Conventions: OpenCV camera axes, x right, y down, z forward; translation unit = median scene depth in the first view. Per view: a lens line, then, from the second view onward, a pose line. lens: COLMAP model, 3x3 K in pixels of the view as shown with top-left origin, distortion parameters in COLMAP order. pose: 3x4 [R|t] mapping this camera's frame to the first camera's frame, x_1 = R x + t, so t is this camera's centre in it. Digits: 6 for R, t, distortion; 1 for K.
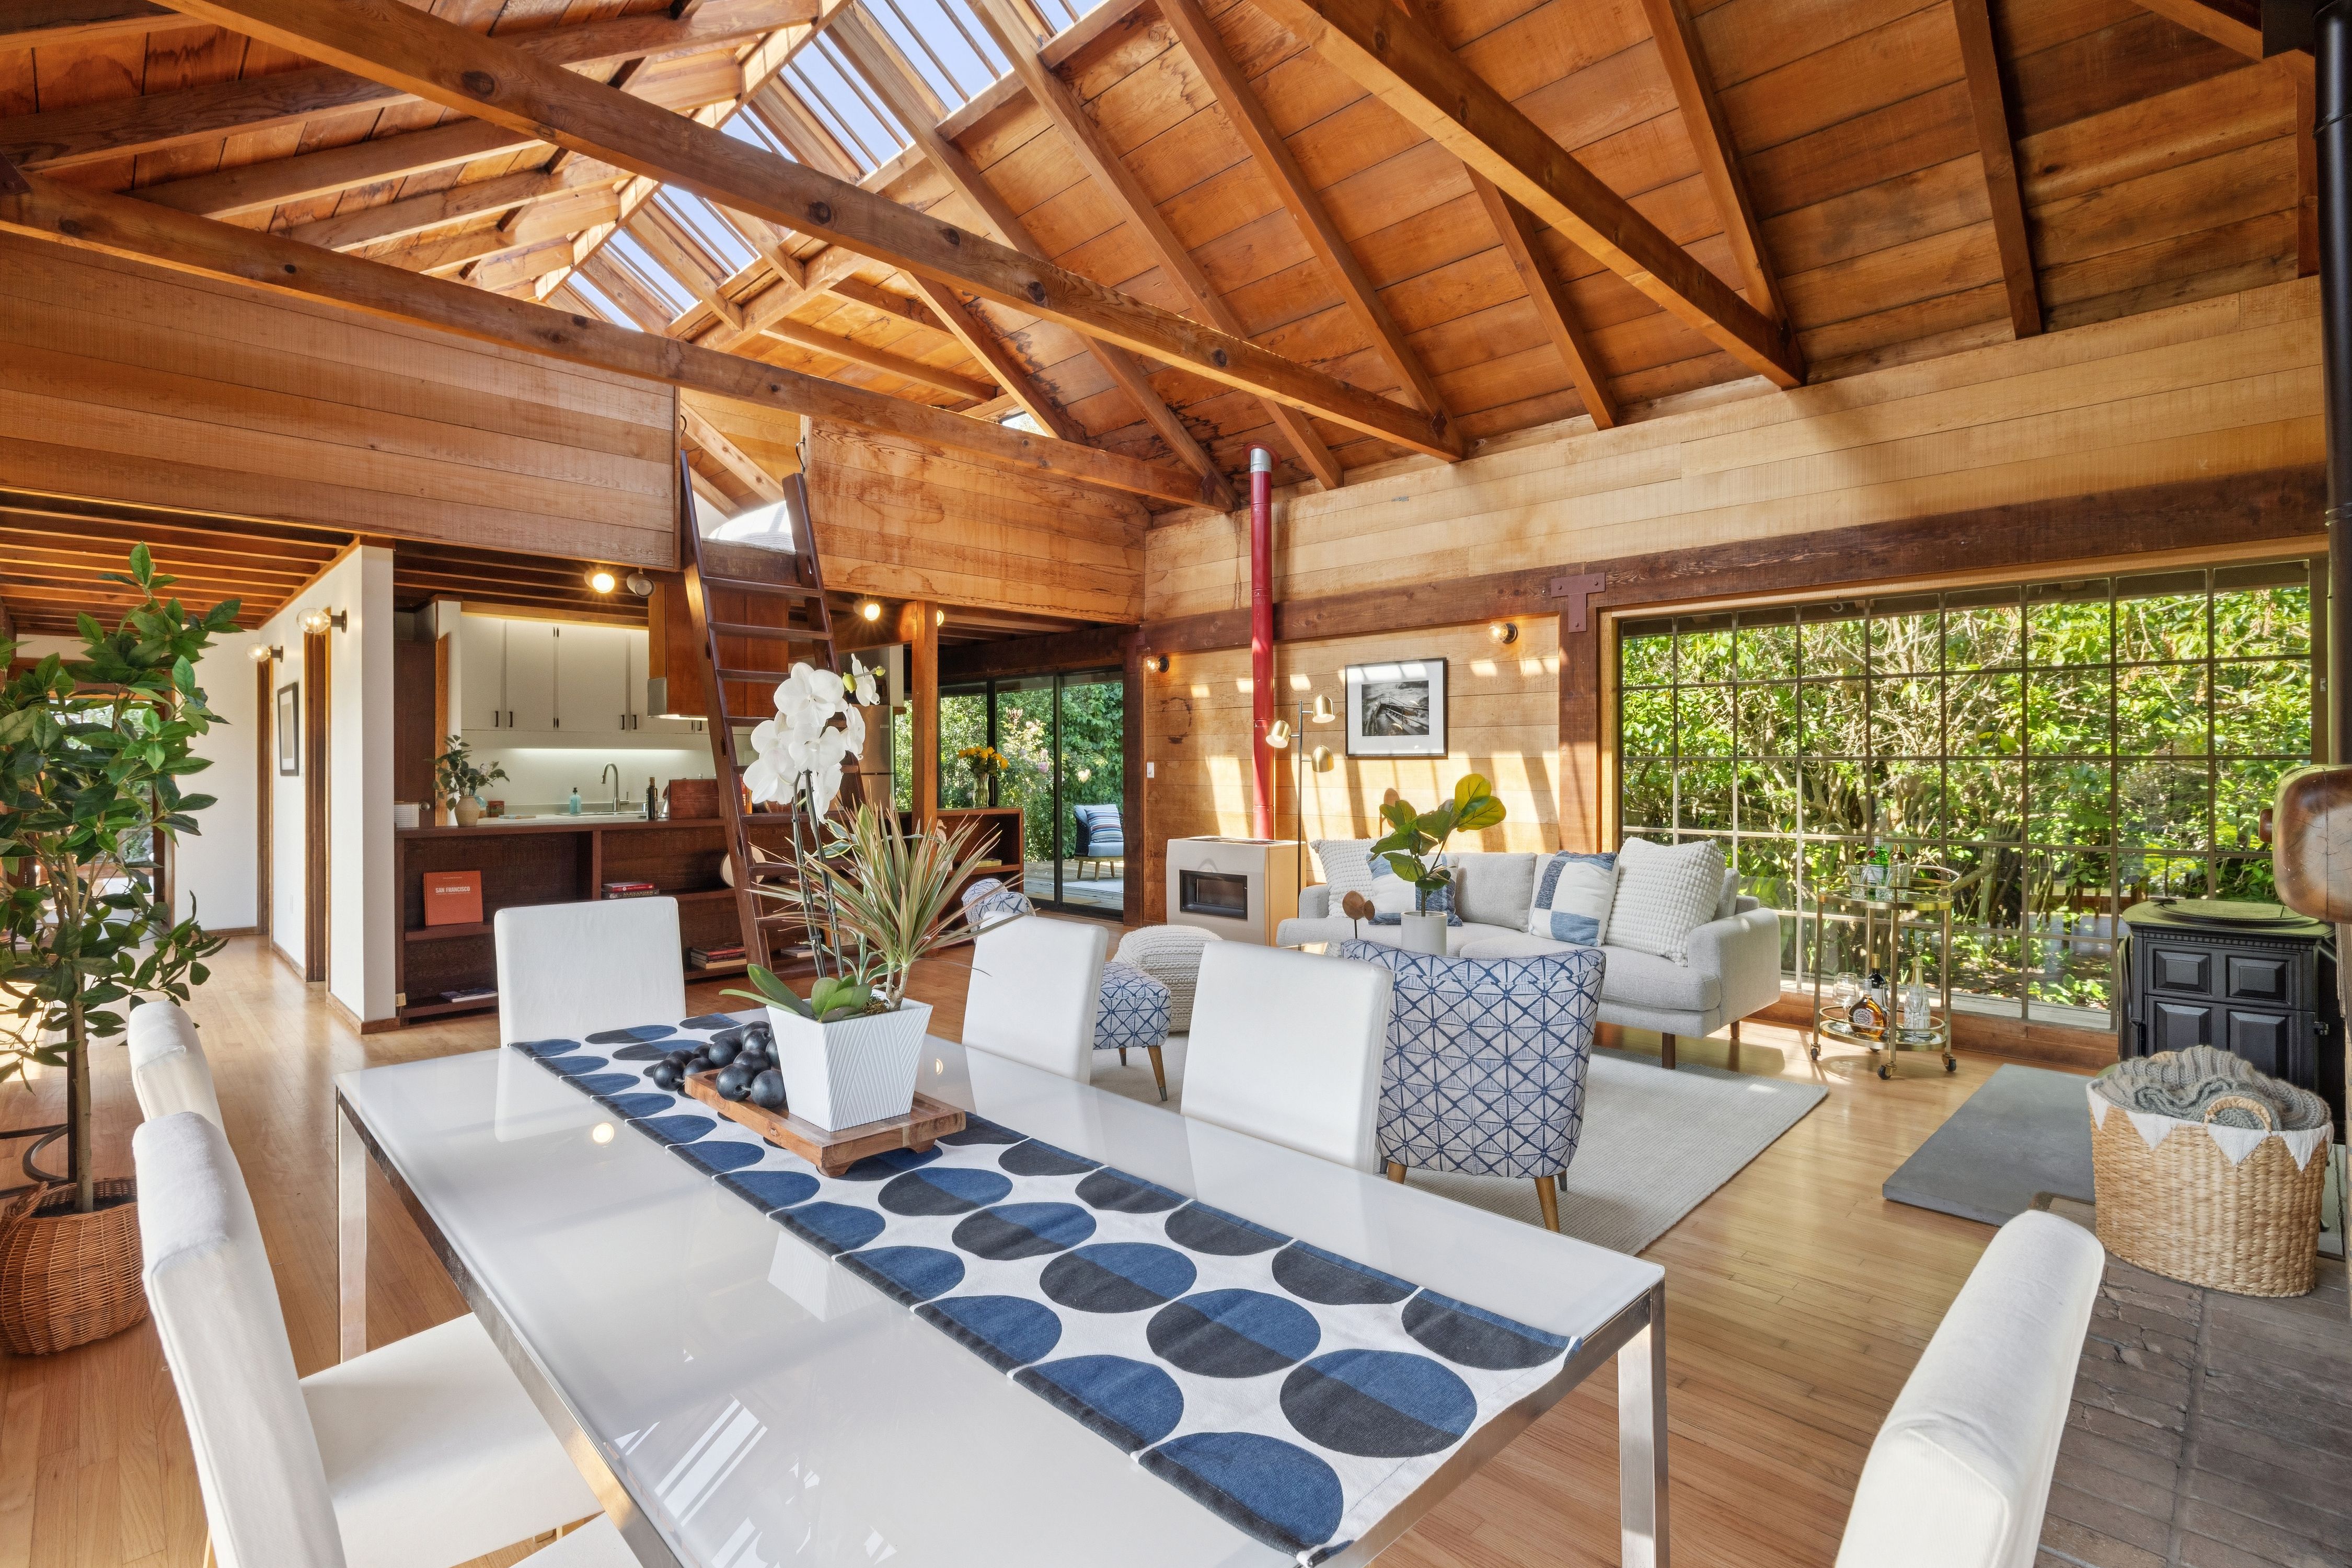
lens RADIAL K [[1109.4, 0, 1178.3], [0, 1109.4, 760.9], [0, 0, 1]] dist [-0.002218, -0.000196]
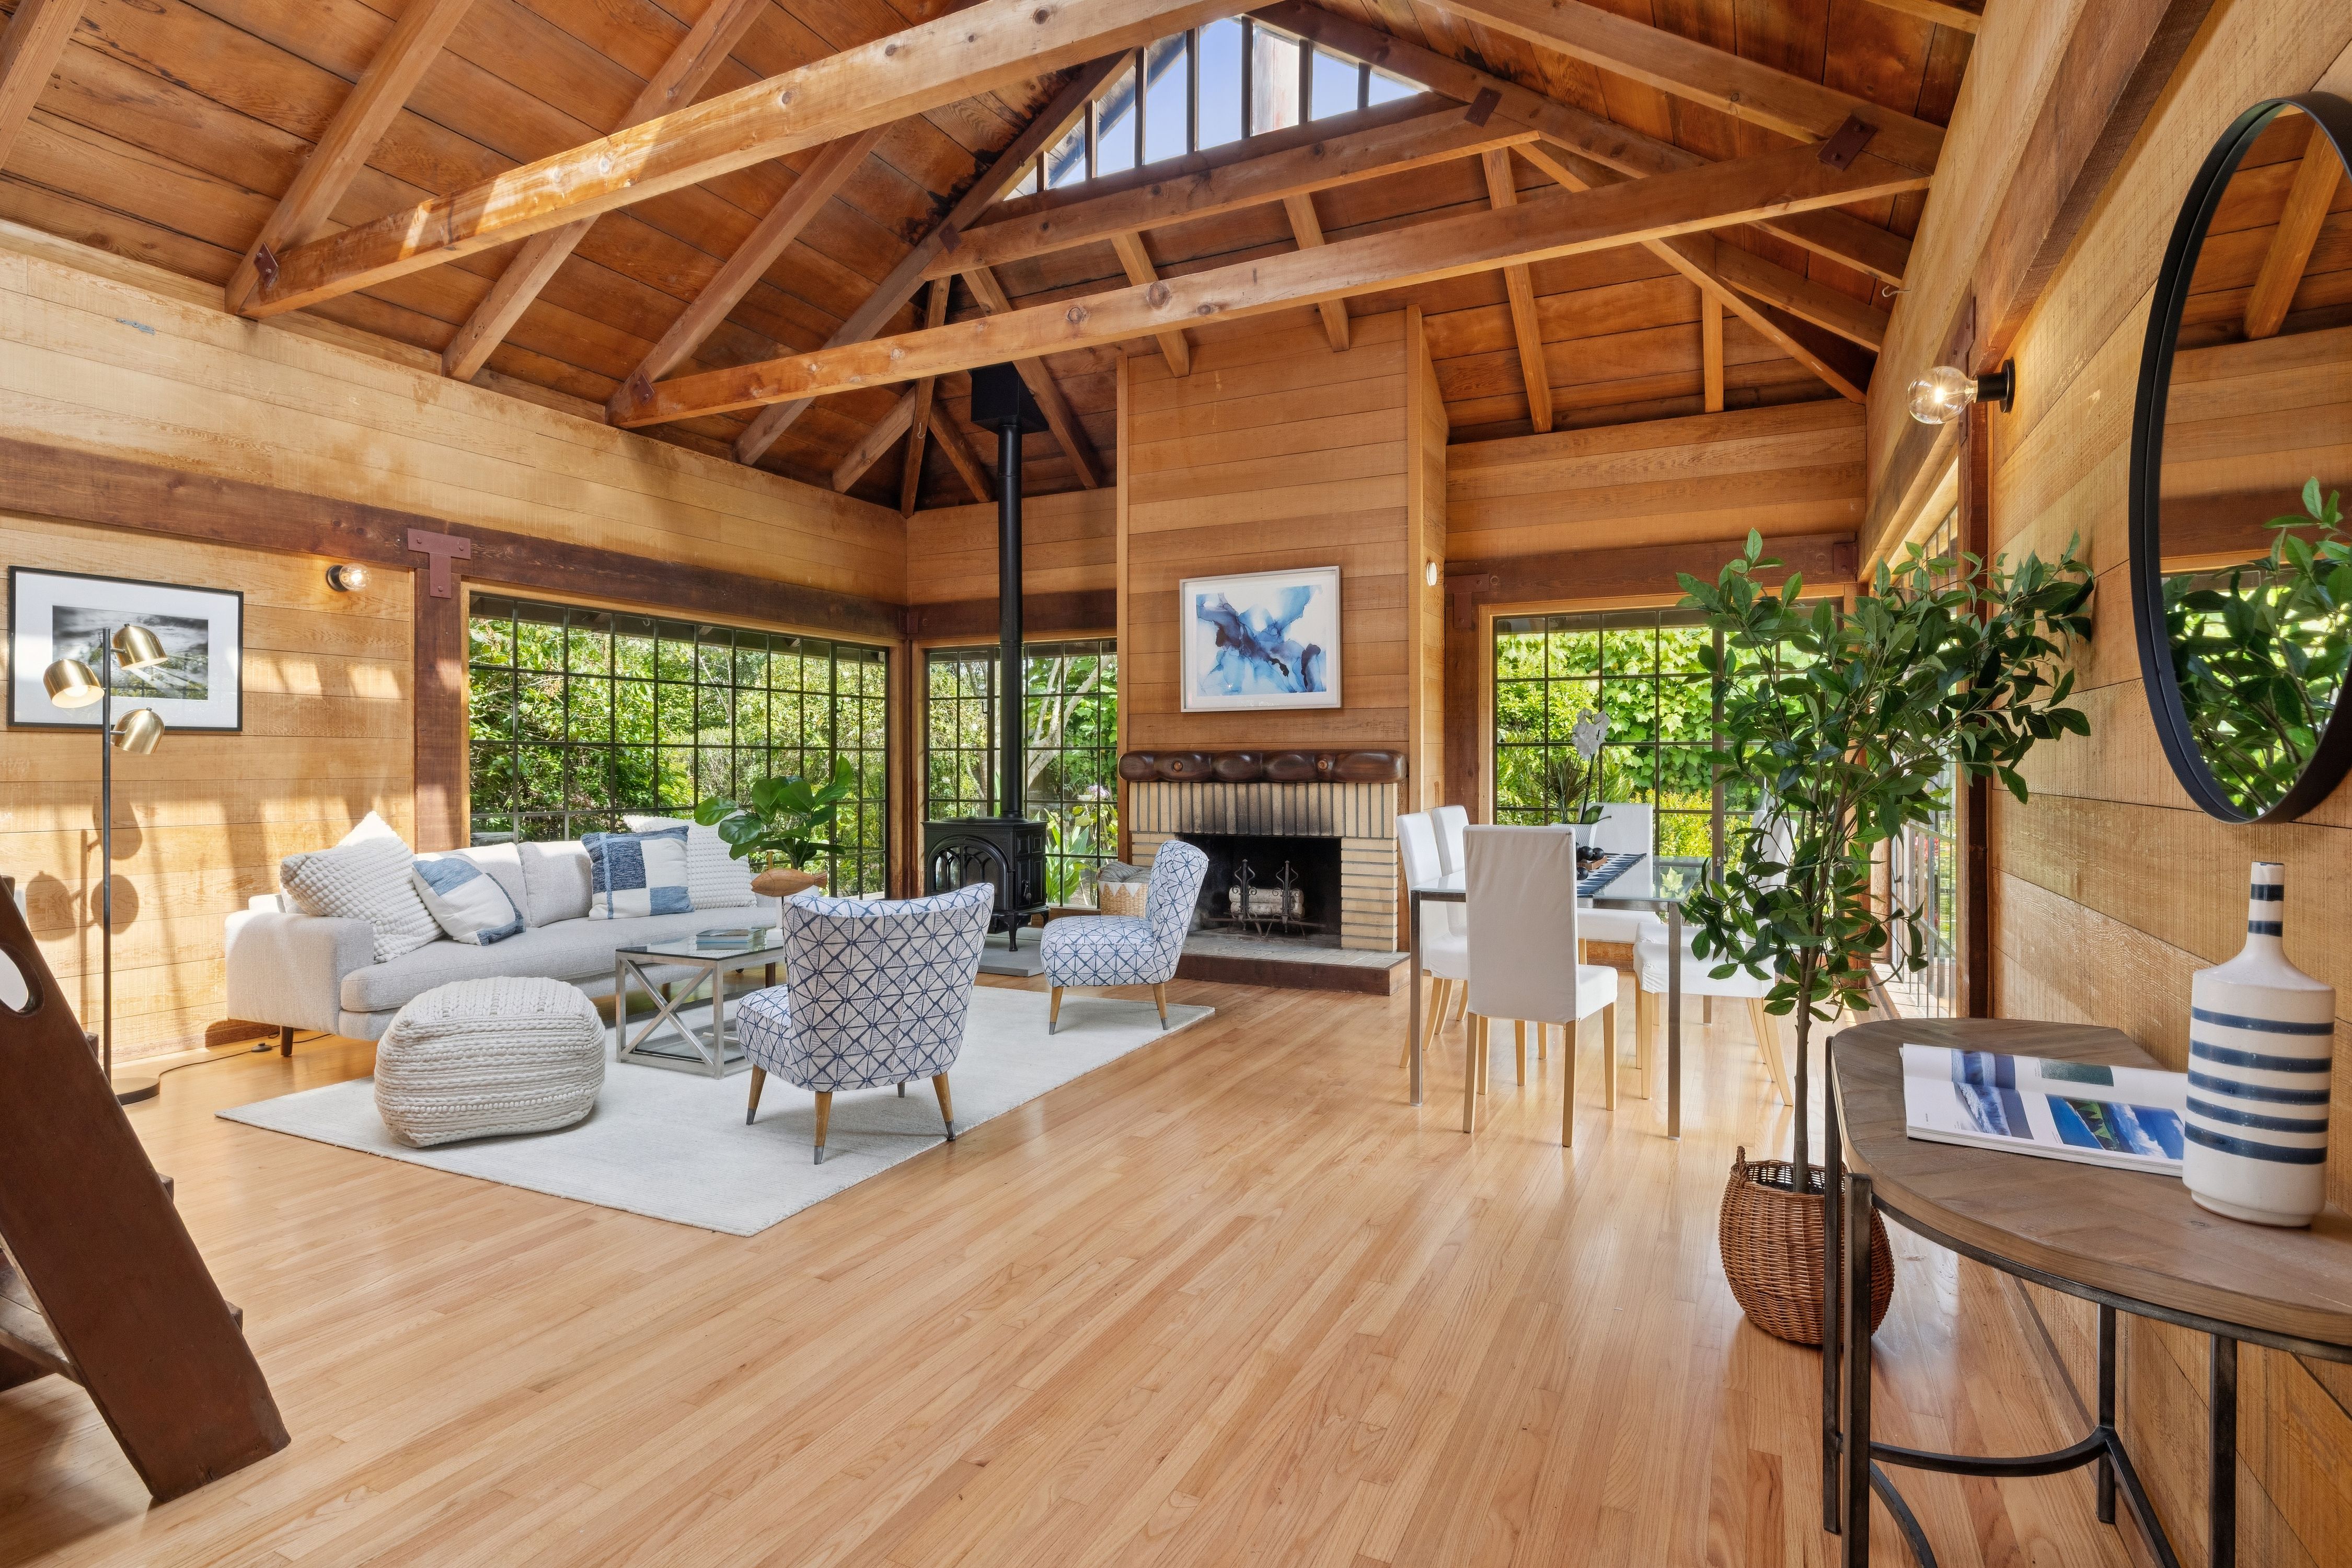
lens RADIAL K [[1180.4, 0, 1181.9], [0, 1180.4, 765.8], [0, 0, 1]] dist [-0.003616, -0.000200]
pose [[-0.322242, 0.001122, 0.946657, -0.577111], [-0.002524, 0.999995, -0.002044, 0.015098], [-0.946654, -0.003048, -0.322237, 0.594314]]
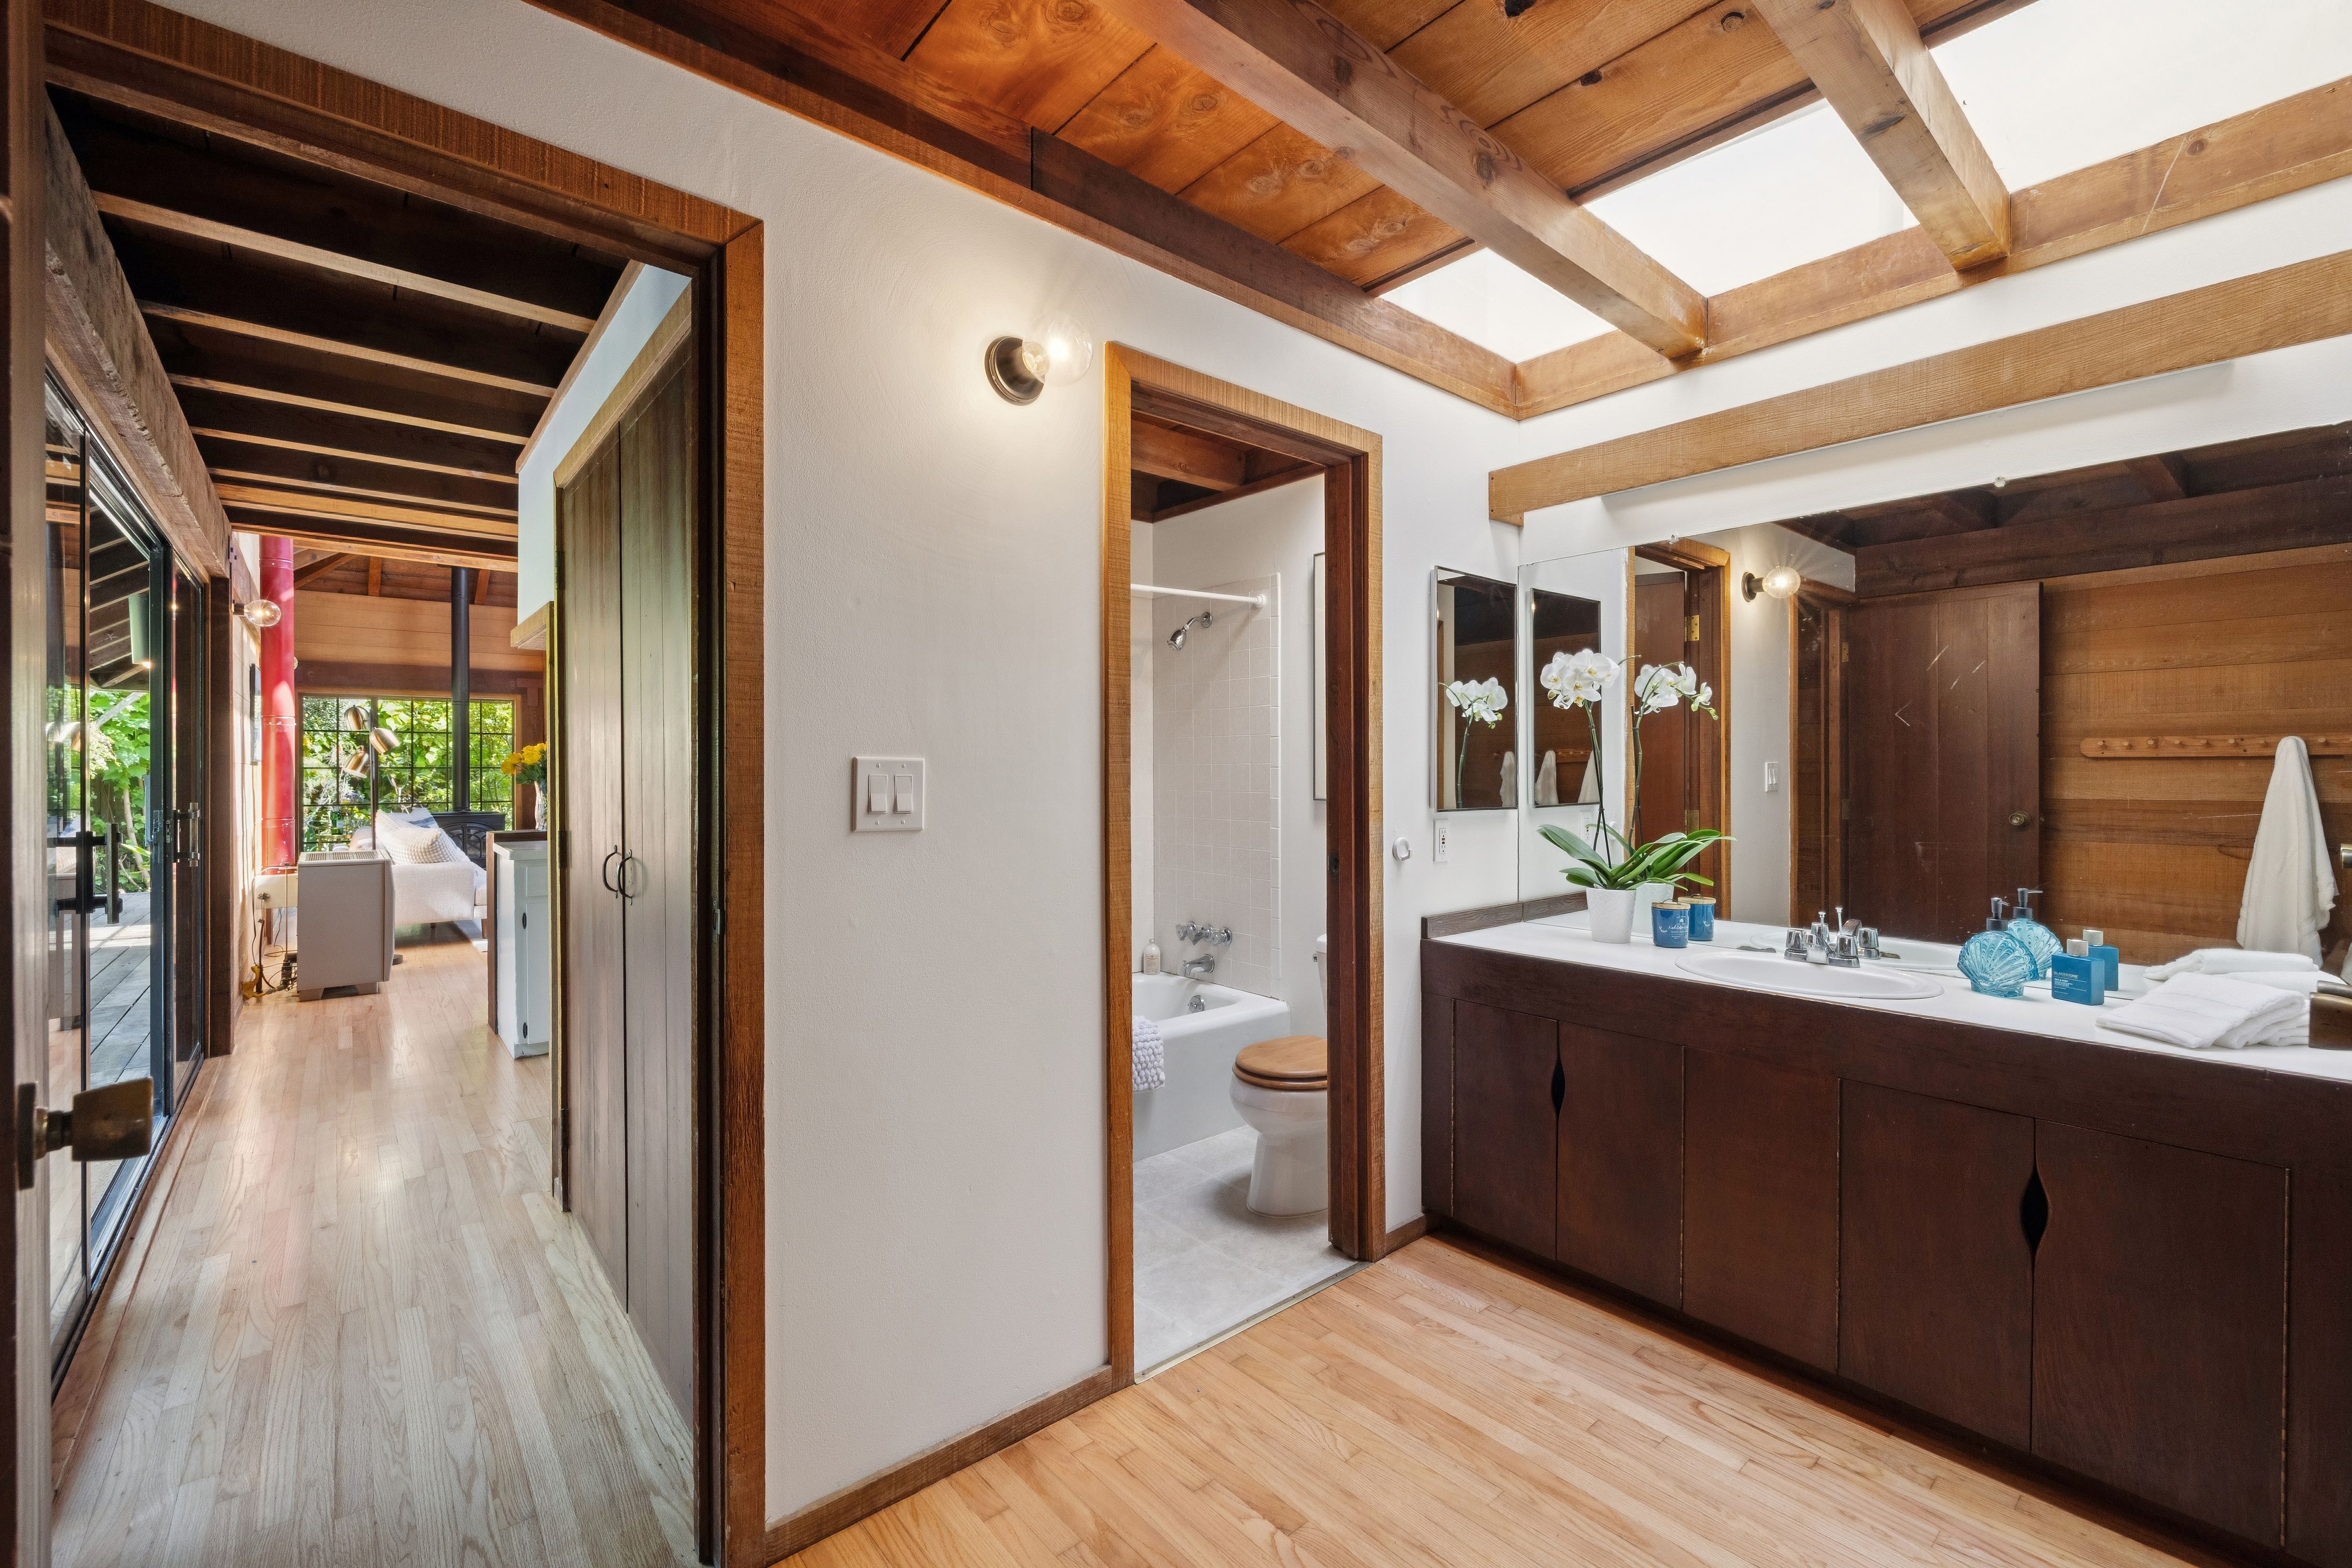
lens RADIAL K [[985.6, 0, 1179.6], [0, 985.6, 779.8], [0, 0, 1]] dist [0.000500, 0.000017]
pose [[-0.996778, 0.001247, 0.080206, -0.662260], [0.001655, 0.999986, 0.005020, 0.009383], [-0.080199, 0.005137, -0.996766, 1.679783]]
